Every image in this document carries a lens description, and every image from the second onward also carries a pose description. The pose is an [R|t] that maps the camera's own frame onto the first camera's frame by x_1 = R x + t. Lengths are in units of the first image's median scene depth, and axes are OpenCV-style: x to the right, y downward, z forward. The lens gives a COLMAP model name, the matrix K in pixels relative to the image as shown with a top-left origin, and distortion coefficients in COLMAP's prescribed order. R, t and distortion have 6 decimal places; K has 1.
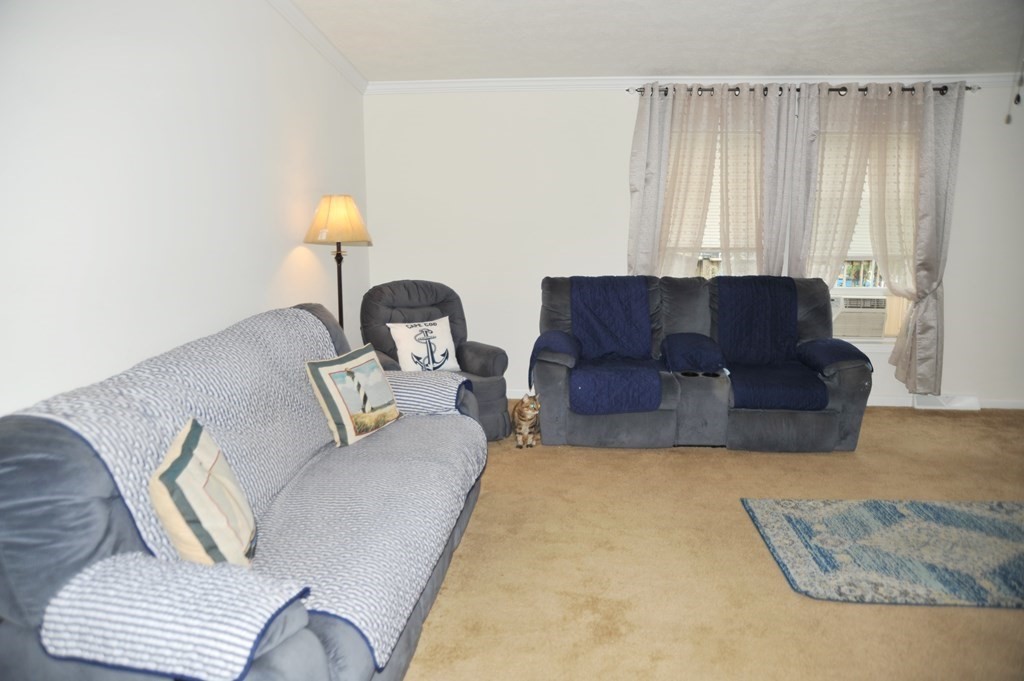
lens RADIAL K [[699.7, 0, 504.5], [0, 699.7, 344.8], [0, 0, 1]] dist [-0.134326, 0.106829]
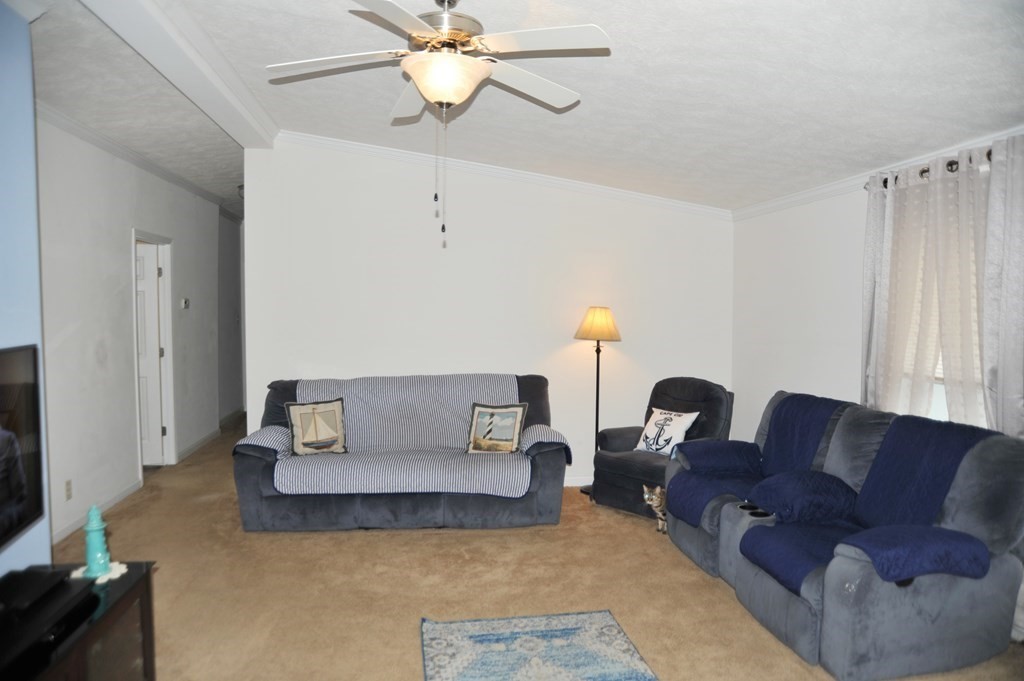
lens RADIAL K [[699.7, 0, 504.5], [0, 699.7, 344.8], [0, 0, 1]] dist [-0.134326, 0.106829]
pose [[0.225259, 0.054599, -0.972768, 0.940219], [-0.197495, 0.980260, 0.009287, -0.096671], [0.954072, 0.190025, 0.231595, 0.421029]]
